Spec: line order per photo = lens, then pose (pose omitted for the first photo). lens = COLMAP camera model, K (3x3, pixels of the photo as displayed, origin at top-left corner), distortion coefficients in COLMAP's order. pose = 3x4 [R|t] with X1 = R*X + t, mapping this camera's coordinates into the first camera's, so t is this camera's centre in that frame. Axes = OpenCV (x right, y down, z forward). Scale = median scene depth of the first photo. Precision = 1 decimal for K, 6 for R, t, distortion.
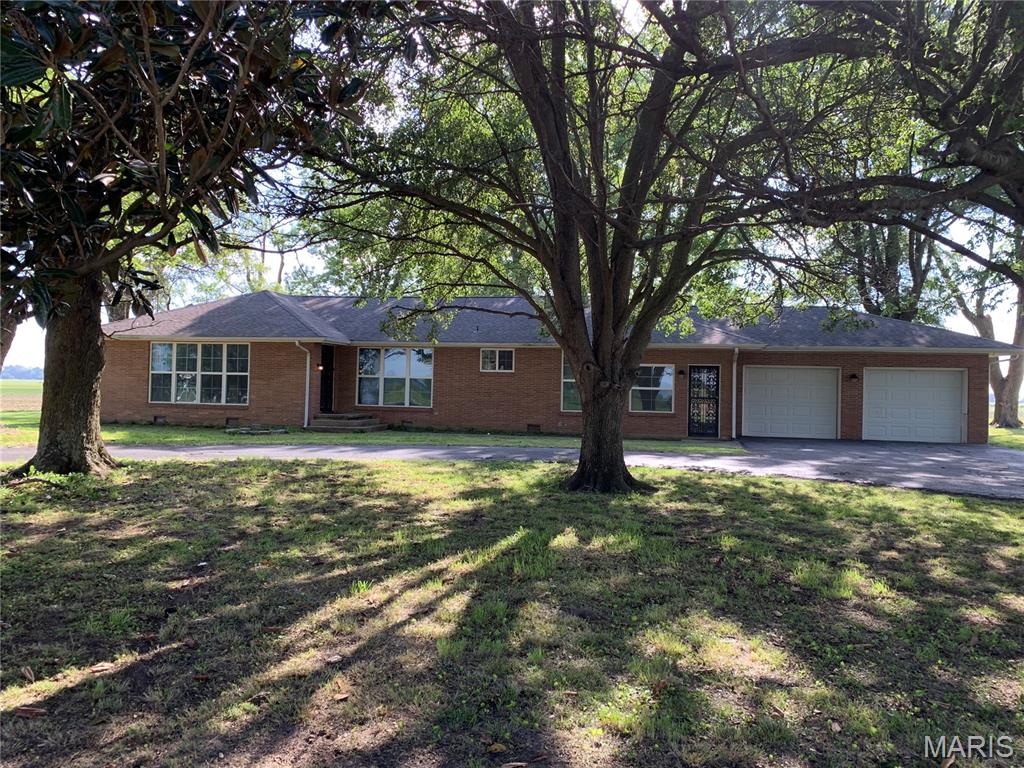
lens RADIAL K [[783.4, 0, 512.0], [0, 783.4, 384.0], [0, 0, 1]] dist [0.014426, 0.000097]
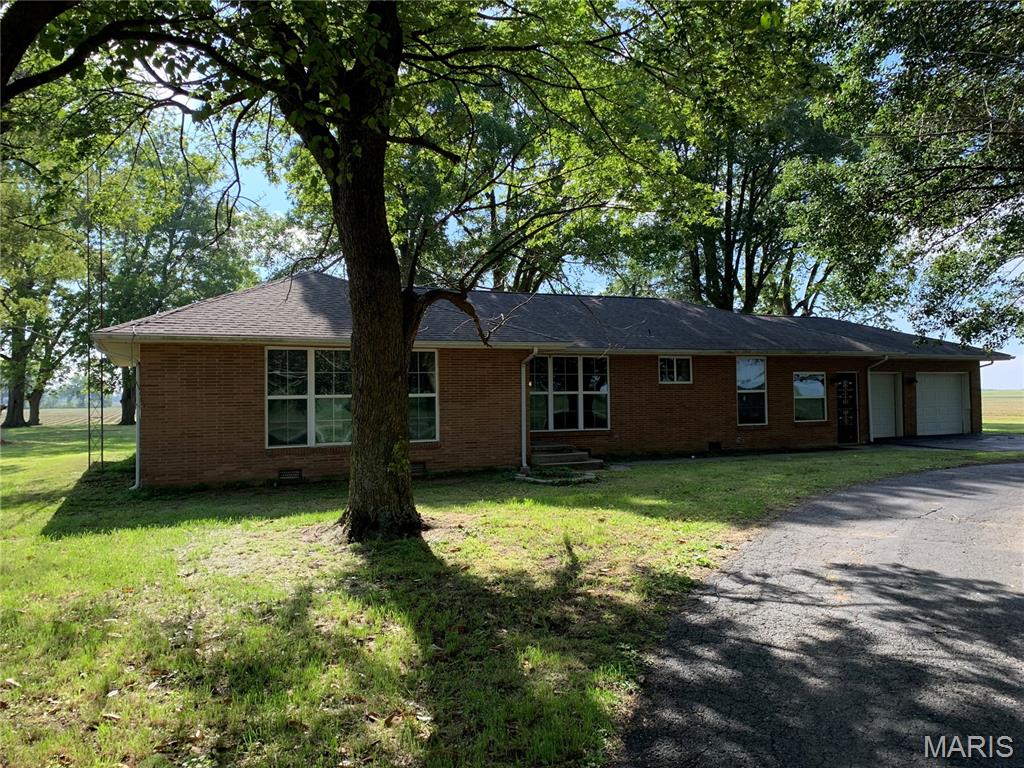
lens RADIAL K [[783.4, 0, 512.0], [0, 783.4, 384.0], [0, 0, 1]] dist [0.014426, 0.000097]
pose [[0.803353, -0.022649, 0.595072, -0.686106], [0.030187, 0.999541, -0.002709, -0.018408], [-0.594737, 0.020140, 0.803668, 0.423698]]
